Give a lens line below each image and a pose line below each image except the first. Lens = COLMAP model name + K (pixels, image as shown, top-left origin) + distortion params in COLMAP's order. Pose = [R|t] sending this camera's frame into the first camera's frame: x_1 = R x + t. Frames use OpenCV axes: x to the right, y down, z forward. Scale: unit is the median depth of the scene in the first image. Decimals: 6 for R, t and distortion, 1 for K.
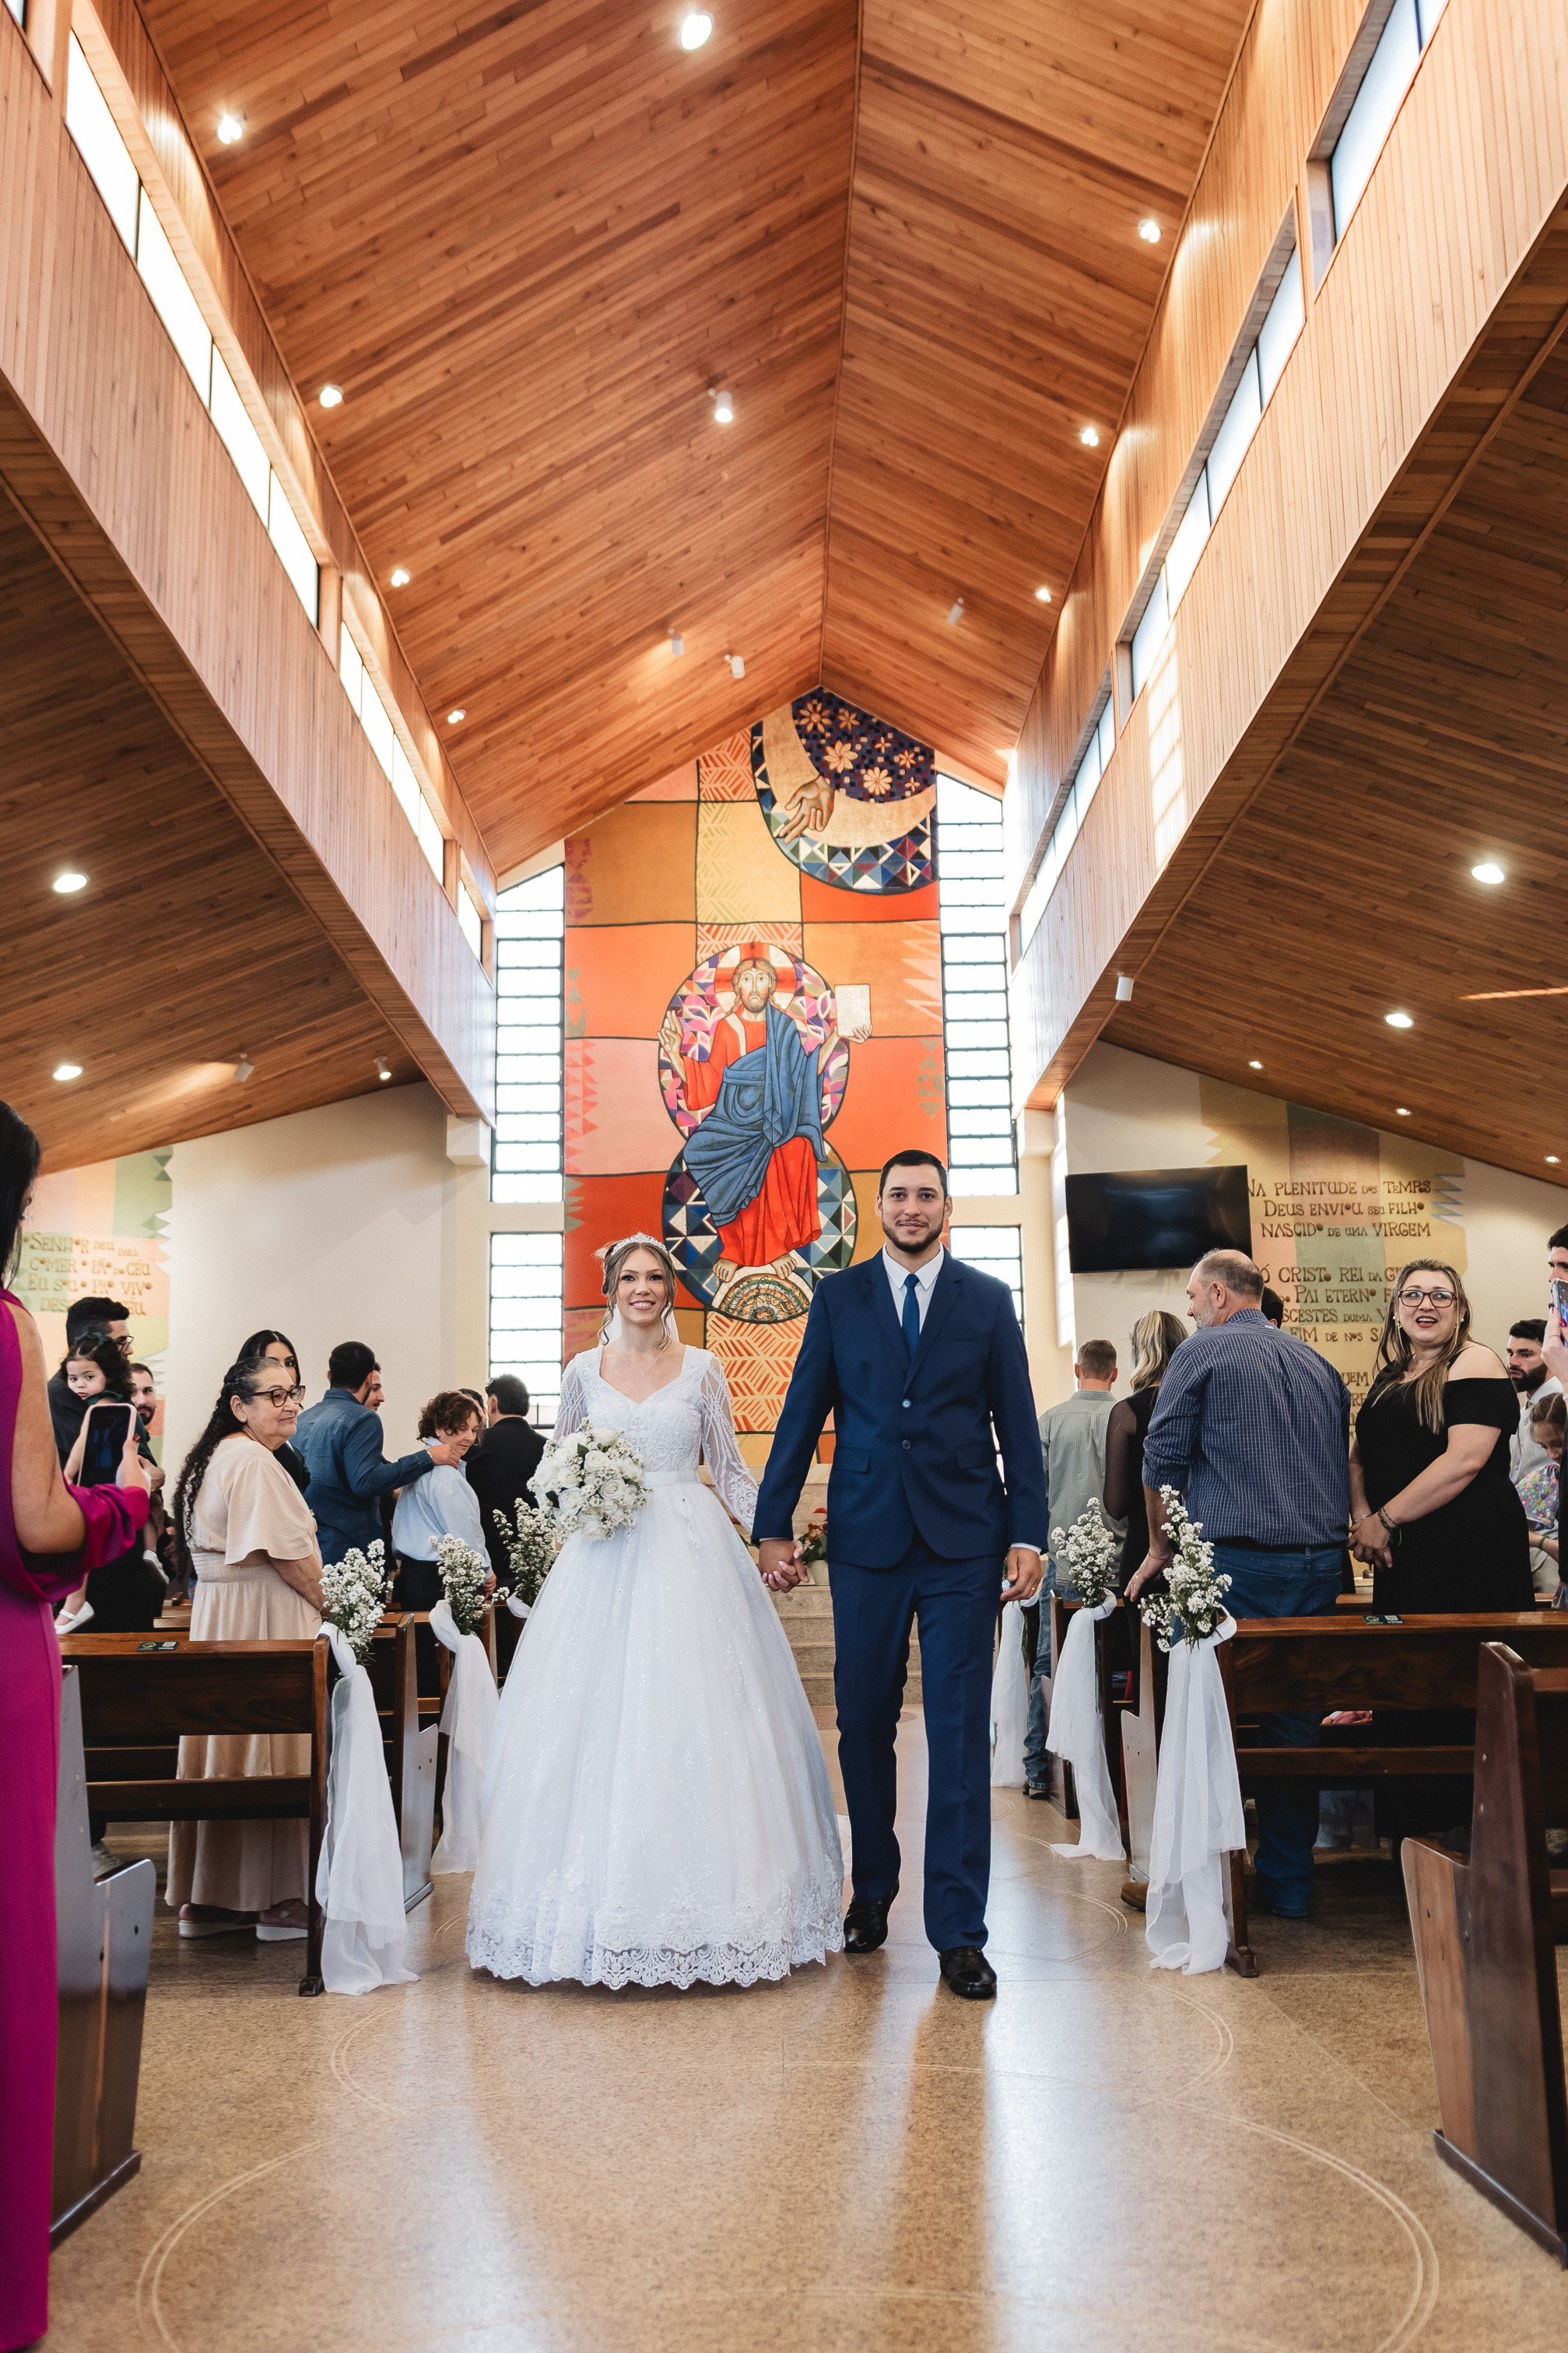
lens RADIAL K [[1916.6, 0, 773.9], [0, 1916.6, 1208.9], [0, 0, 1]] dist [-0.015204, -0.002442]
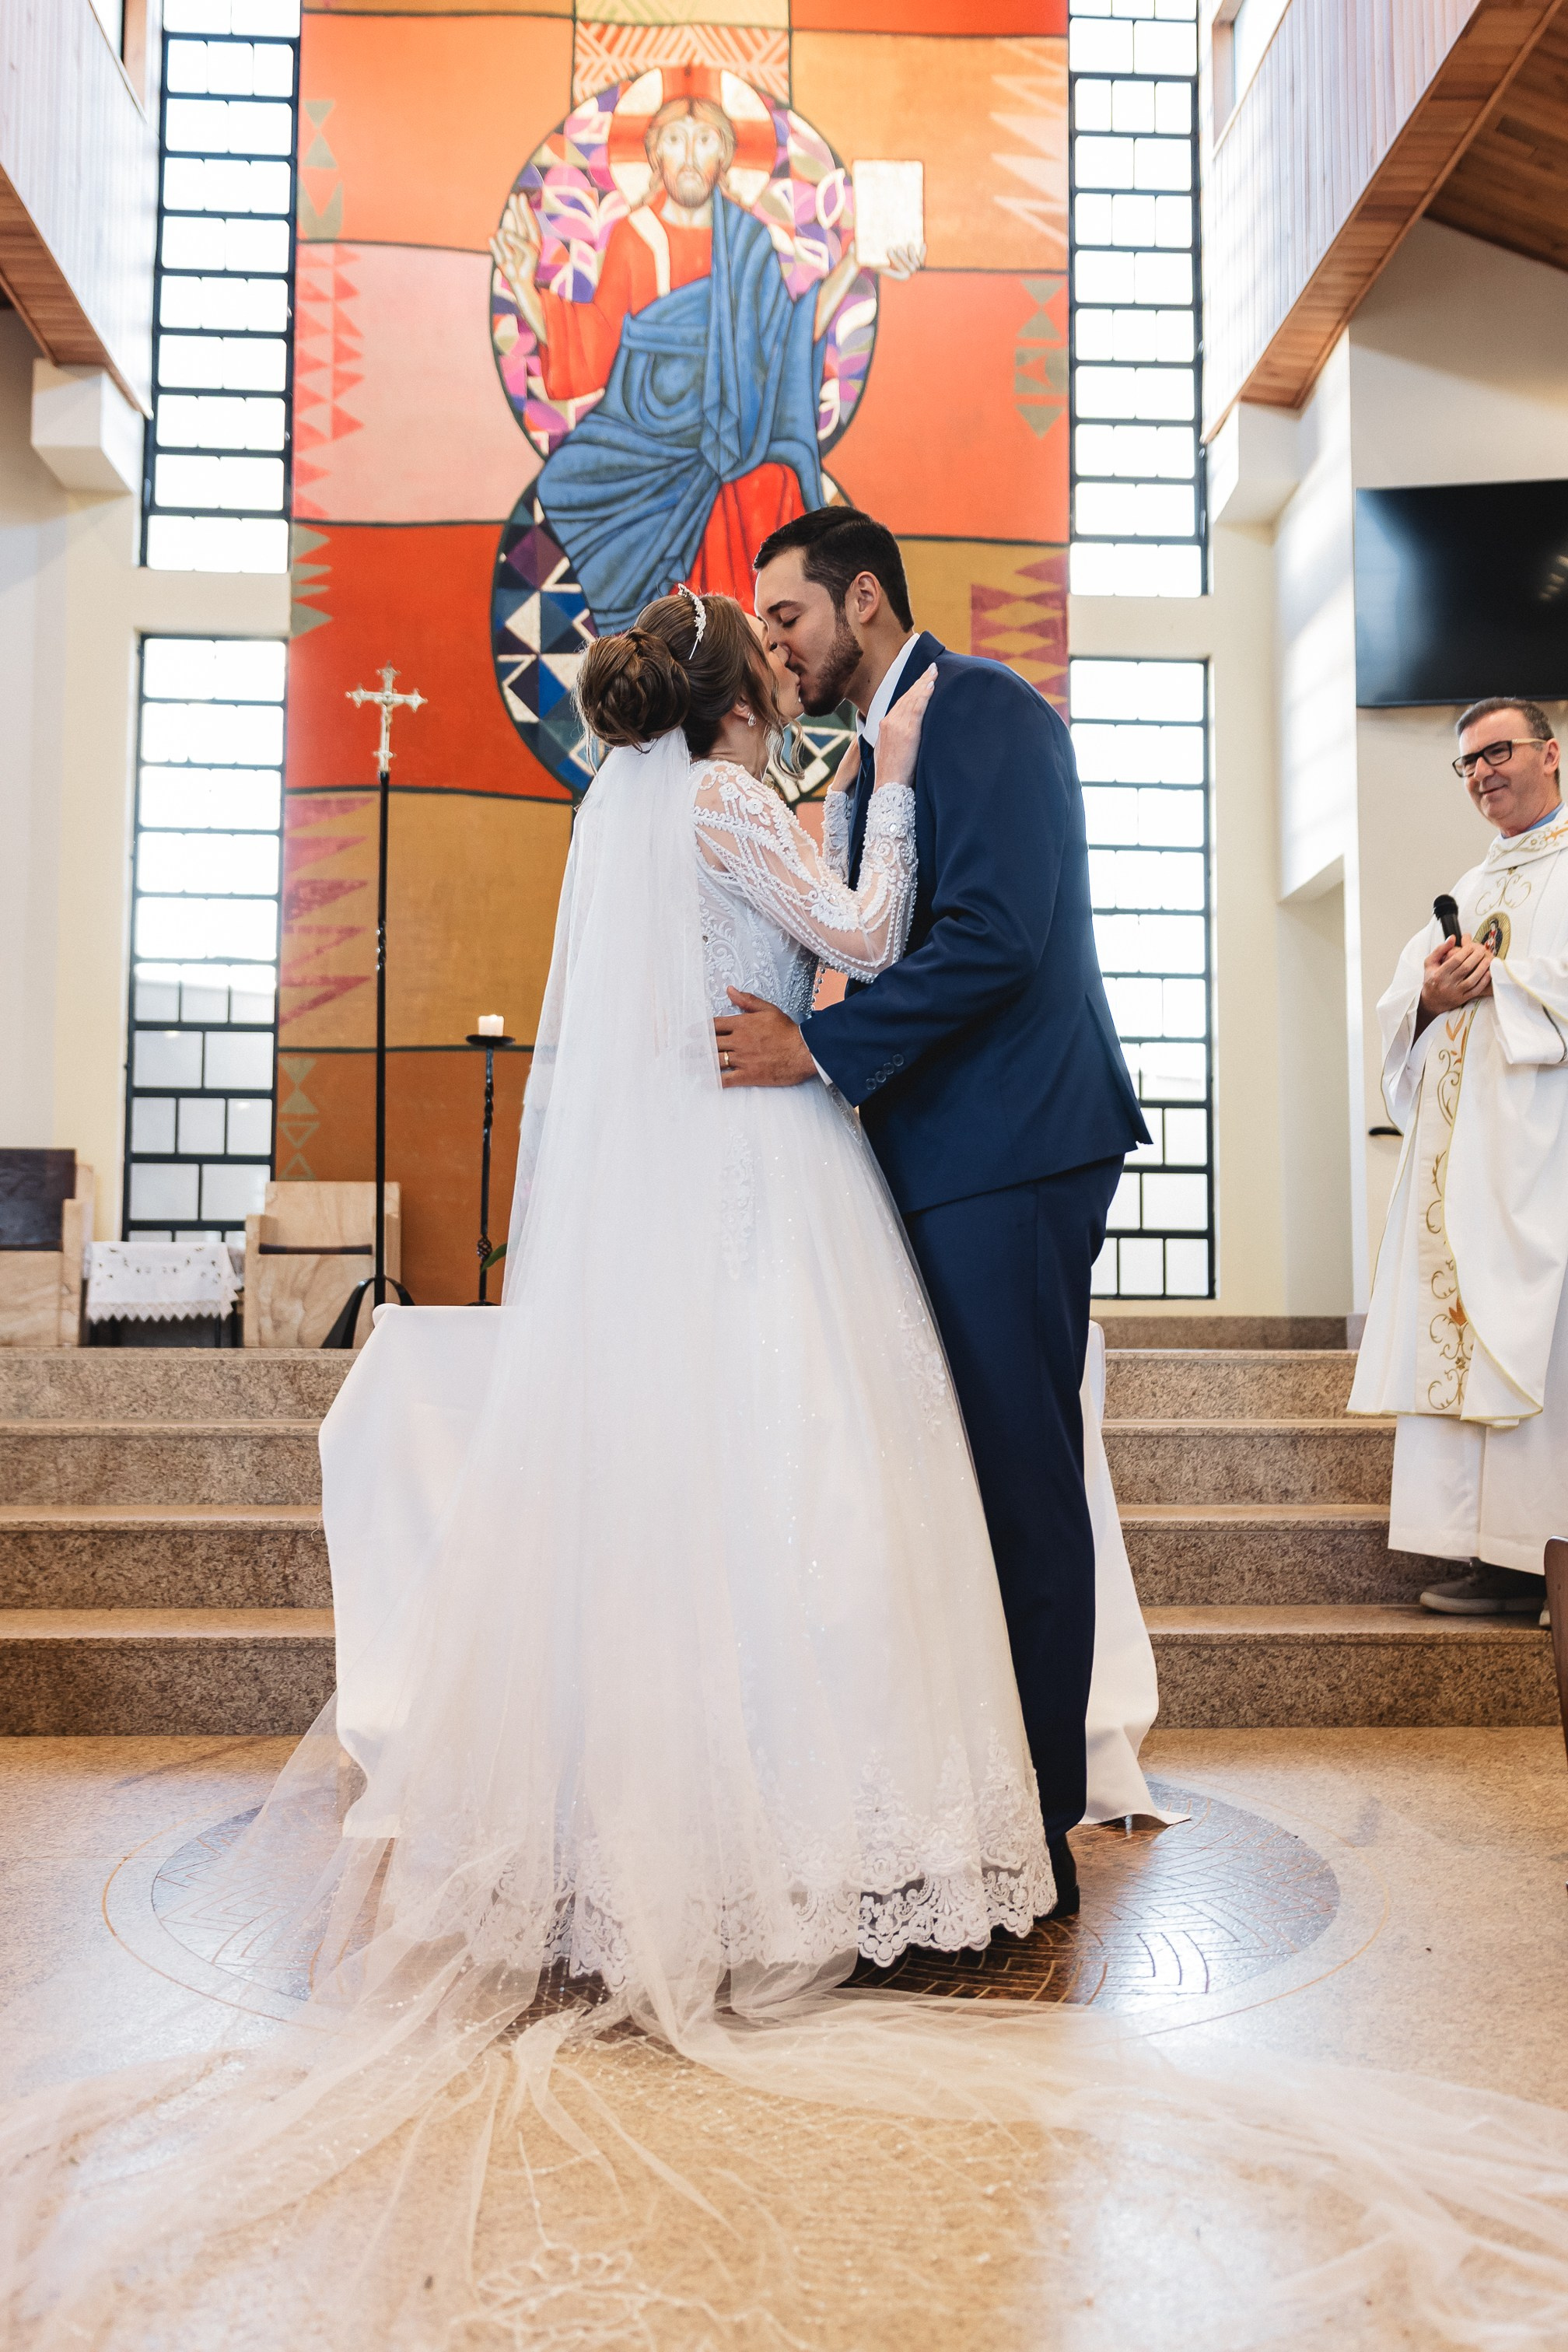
lens RADIAL K [[1915.7, 0, 746.7], [0, 1915.7, 1245.5], [0, 0, 1]] dist [-0.015204, -0.002442]
pose [[0.998222, 0.026479, 0.053396, -0.015116], [-0.032998, 0.991588, 0.125161, 0.104702], [-0.049633, -0.126700, 0.990699, 0.503809]]
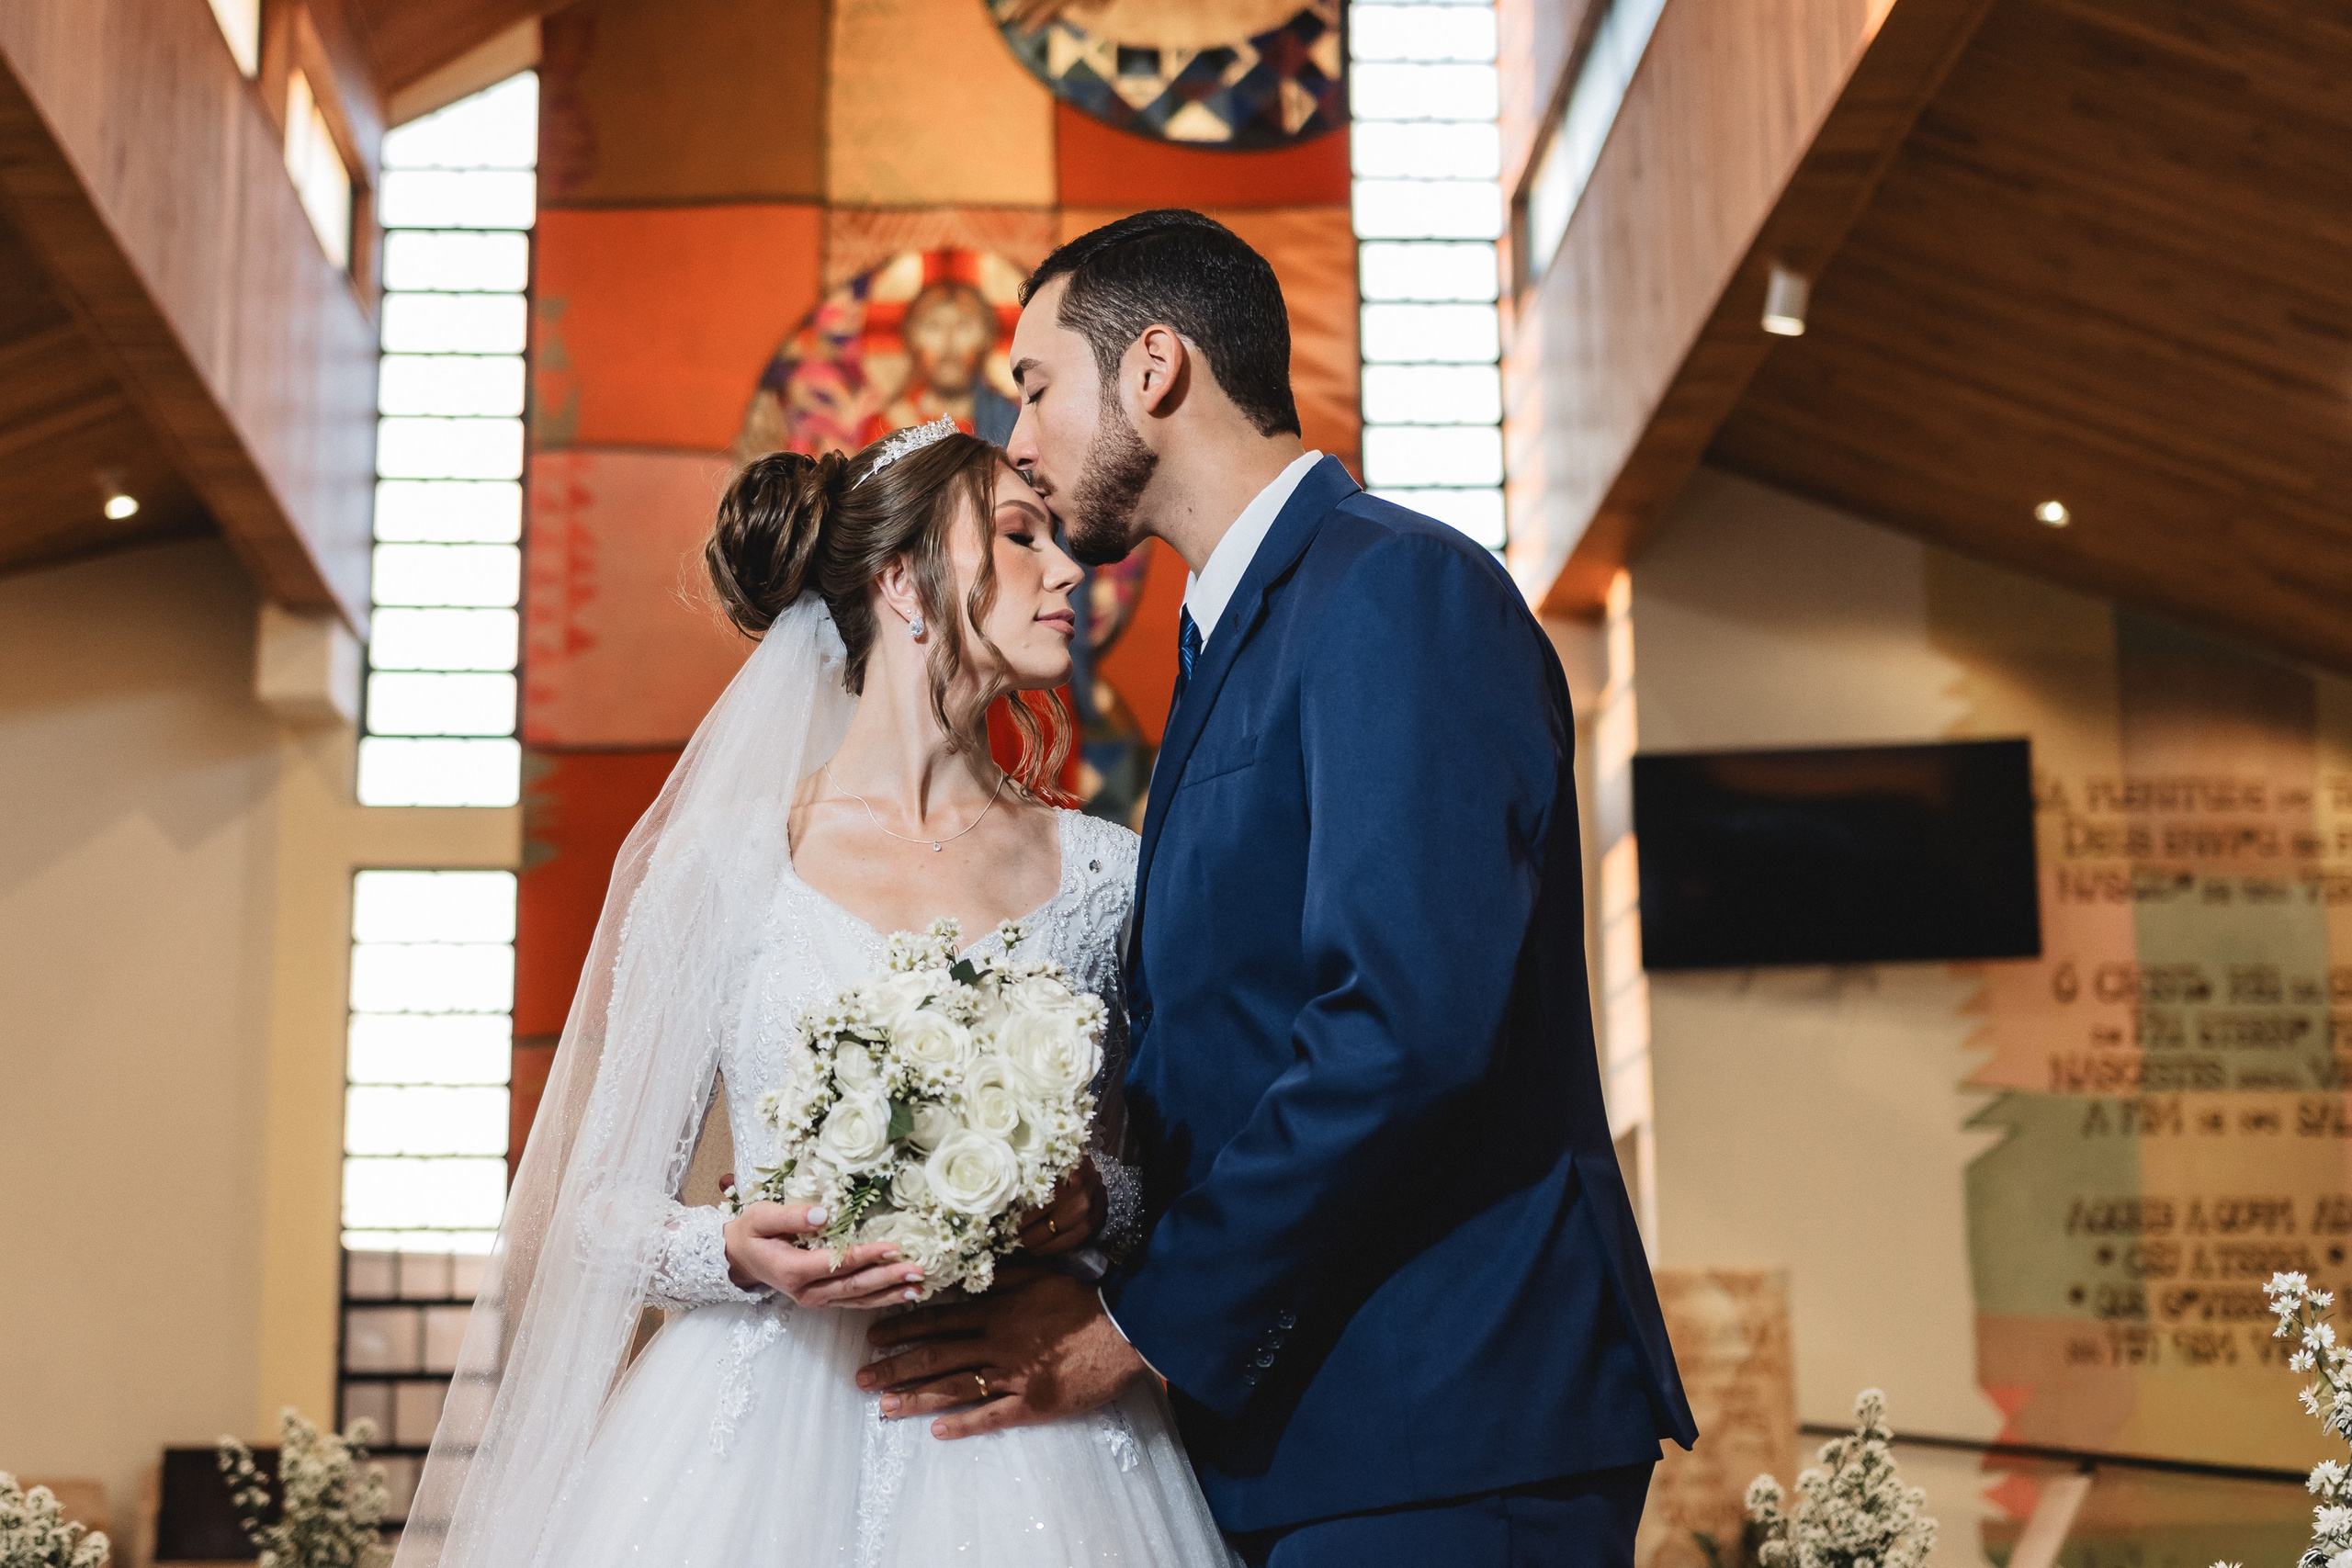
lens RADIAL K [[3754.0, 0, 1106.6], [0, 3754.0, 773.5], [0, 0, 1]] dist [-0.020168, 0.000000]
pose [[0.999389, 0.017142, 0.030450, 0.001885], [-0.015830, 0.998957, -0.042830, 0.025575], [-0.031153, 0.042321, 0.998618, 0.115738]]
